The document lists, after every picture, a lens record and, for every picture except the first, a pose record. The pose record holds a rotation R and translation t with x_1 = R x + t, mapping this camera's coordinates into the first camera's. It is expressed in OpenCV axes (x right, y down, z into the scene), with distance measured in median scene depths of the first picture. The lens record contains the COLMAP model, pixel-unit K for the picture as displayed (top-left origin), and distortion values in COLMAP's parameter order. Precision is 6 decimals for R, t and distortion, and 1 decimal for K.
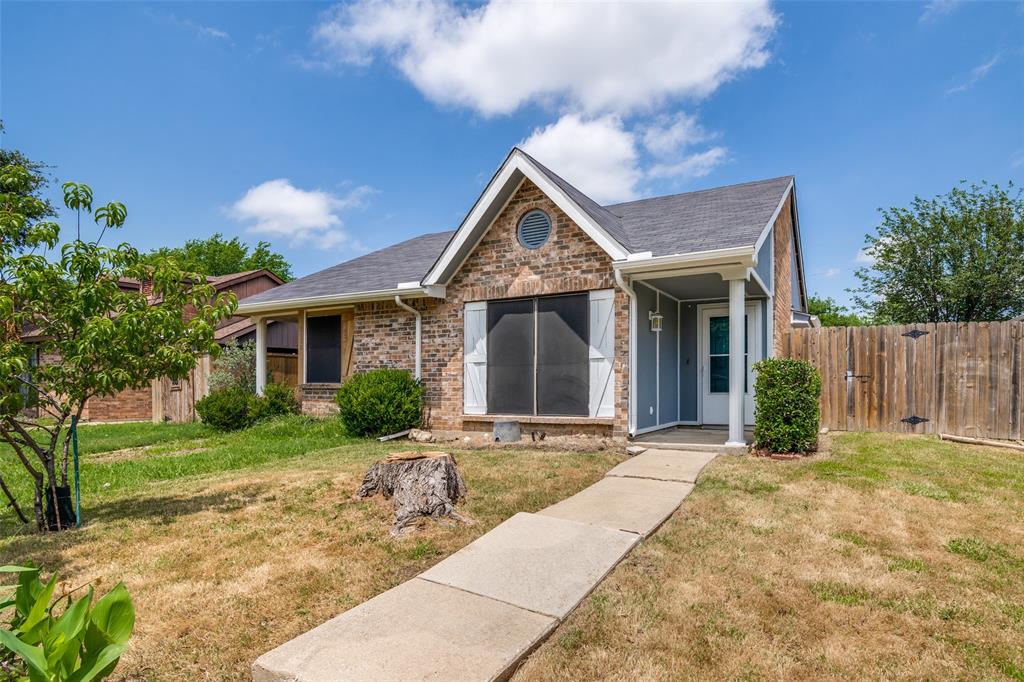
lens RADIAL K [[475.8, 0, 519.5], [0, 475.8, 344.8], [0, 0, 1]] dist [-0.015089, 0.000105]
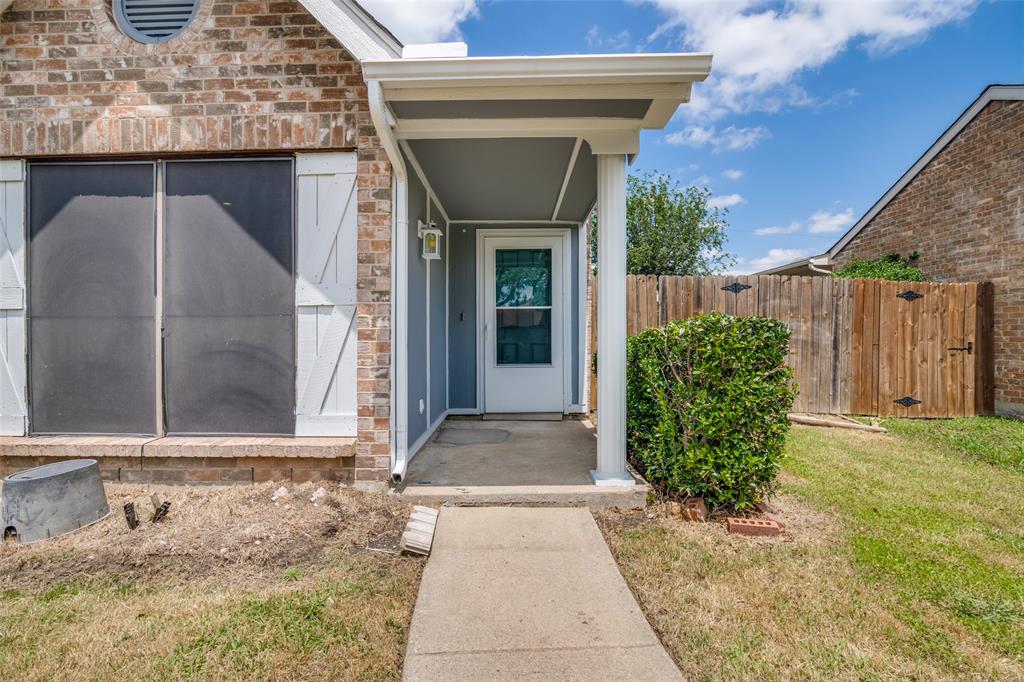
lens RADIAL K [[475.8, 0, 519.5], [0, 475.8, 344.8], [0, 0, 1]] dist [-0.015089, 0.000105]
pose [[0.830373, -0.015293, 0.556997, 0.070974], [-0.038762, 0.995616, 0.085122, 0.018893], [-0.555857, -0.092273, 0.826140, 0.499597]]
